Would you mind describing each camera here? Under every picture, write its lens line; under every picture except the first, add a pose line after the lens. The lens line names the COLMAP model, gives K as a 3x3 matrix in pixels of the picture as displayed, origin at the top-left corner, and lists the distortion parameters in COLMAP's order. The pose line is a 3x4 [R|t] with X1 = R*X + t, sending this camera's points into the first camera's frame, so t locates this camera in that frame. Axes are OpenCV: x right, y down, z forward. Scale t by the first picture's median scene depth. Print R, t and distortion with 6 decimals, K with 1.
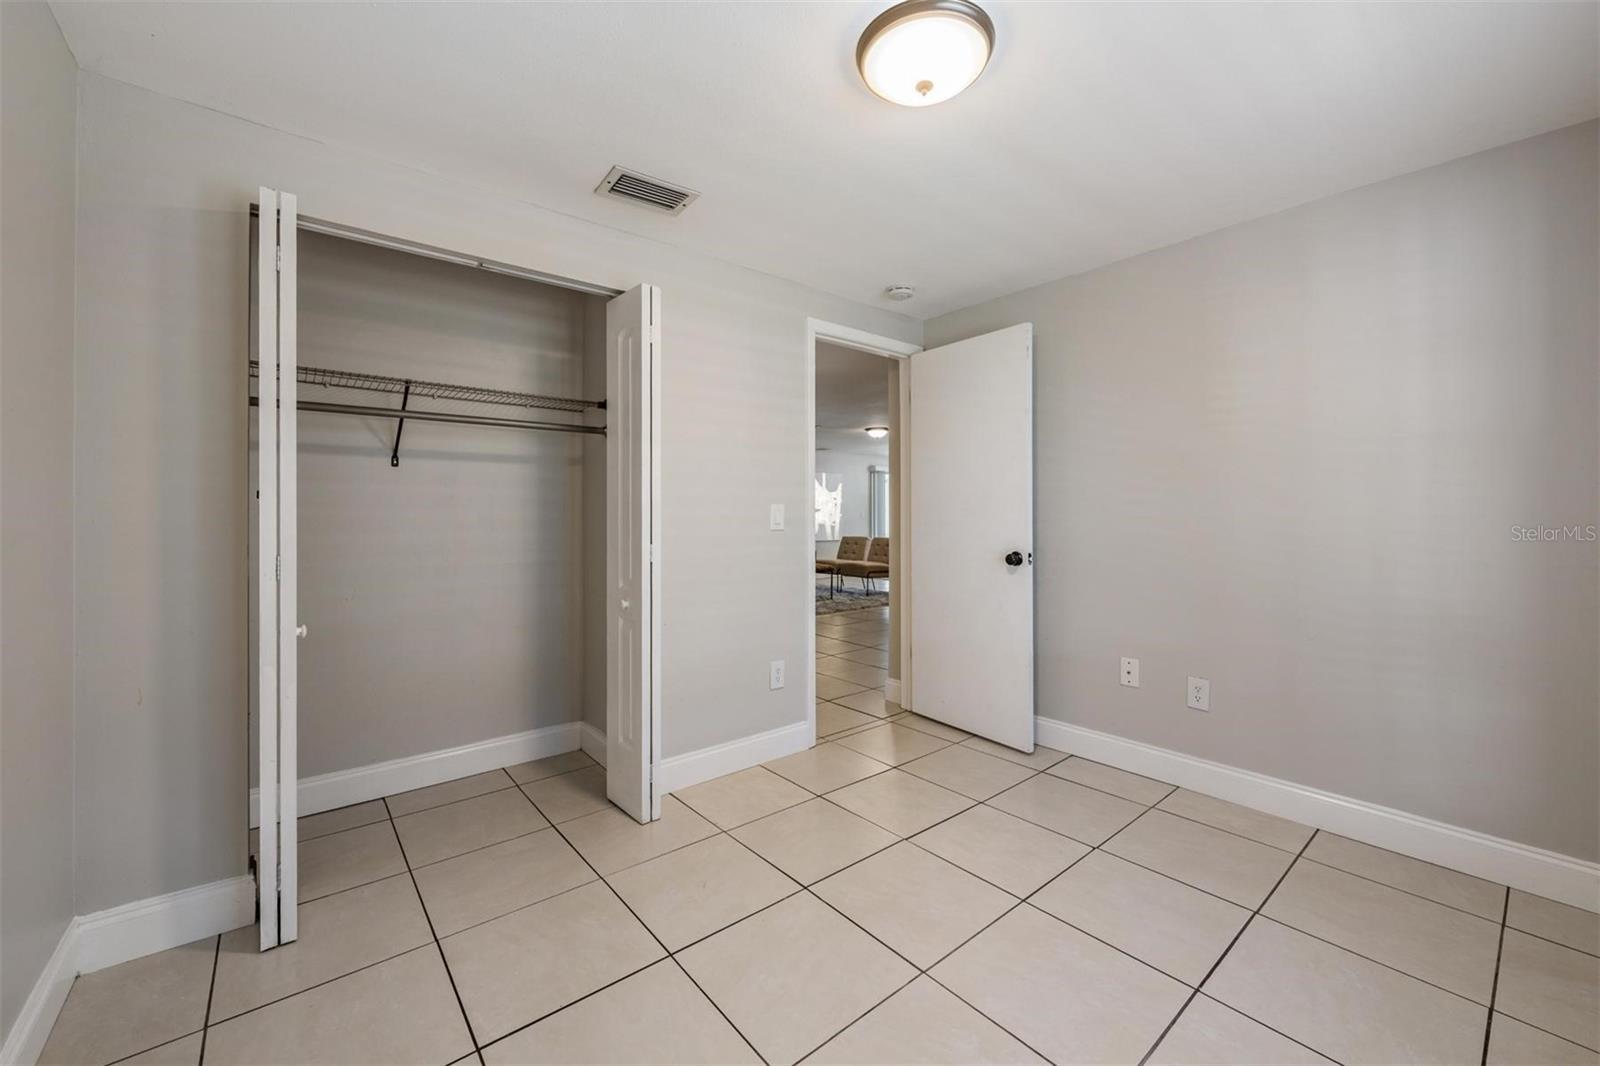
lens RADIAL K [[633.8, 0, 808.5], [0, 633.8, 518.1], [0, 0, 1]] dist [-0.010367, -0.000083]
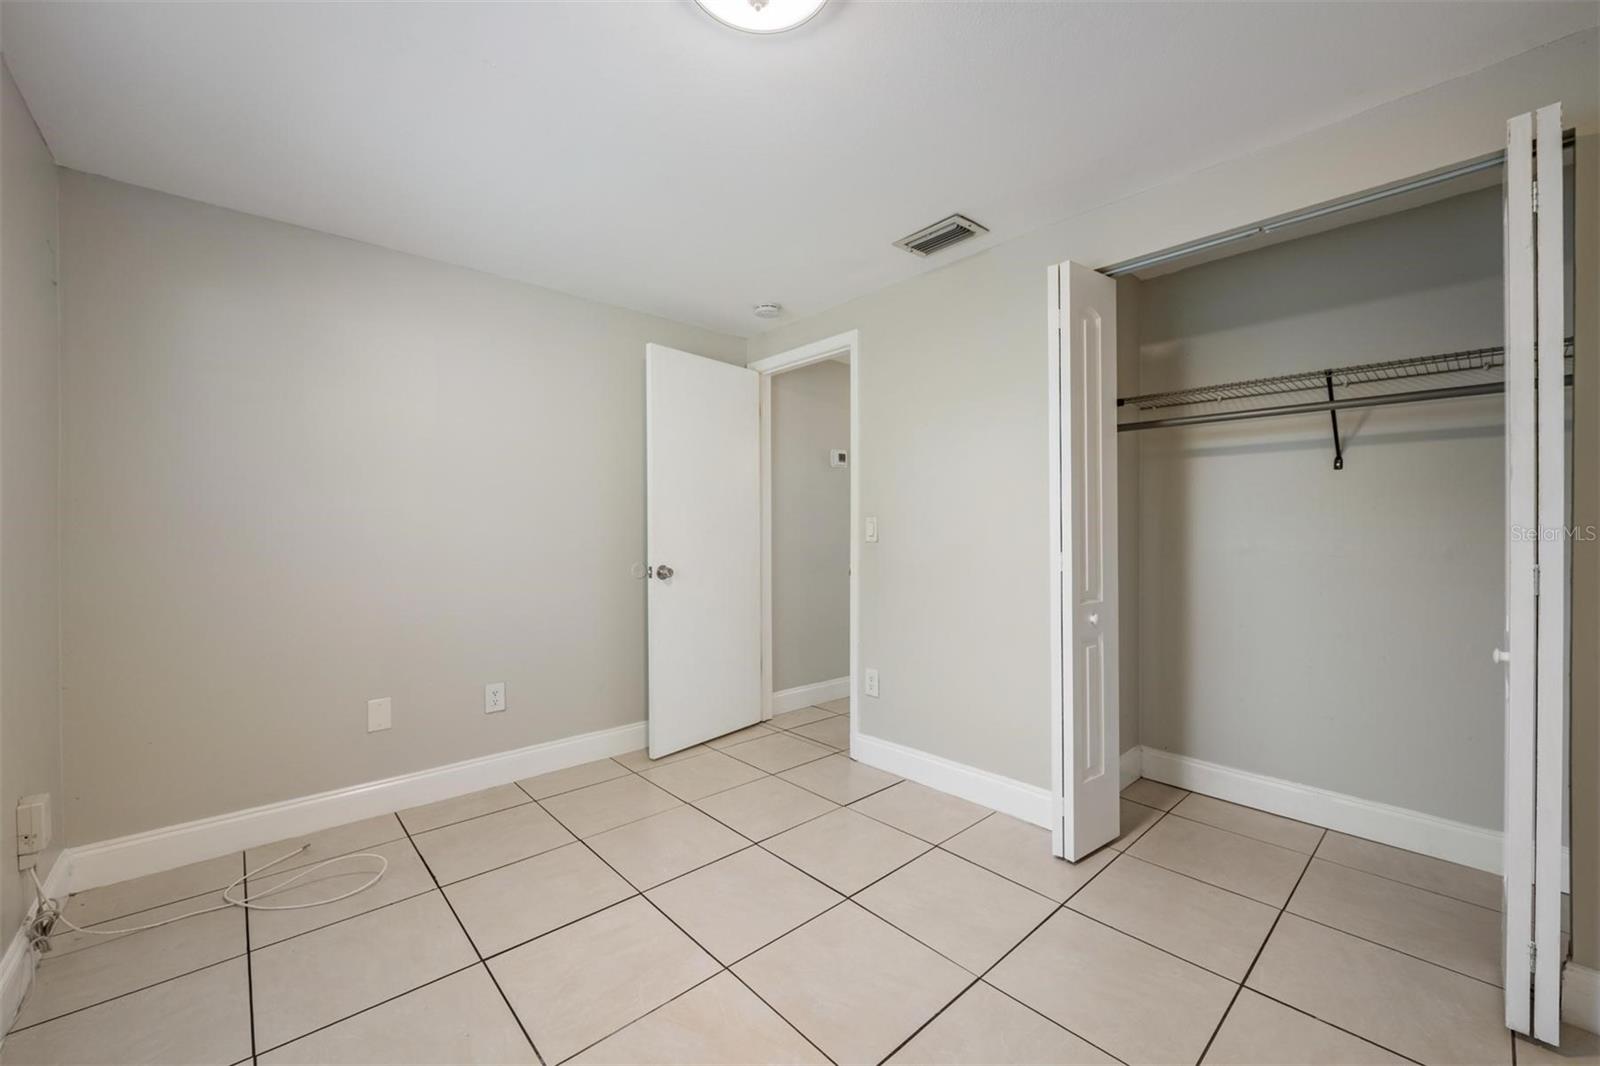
lens RADIAL K [[632.2, 0, 800.0], [0, 632.2, 533.0], [0, 0, 1]] dist [-0.009364, 0.000027]
pose [[0.999813, -0.012847, 0.014447, -0.145110], [0.012732, 0.999887, 0.008044, -0.001094], [-0.014549, -0.007858, 0.999863, 0.015172]]
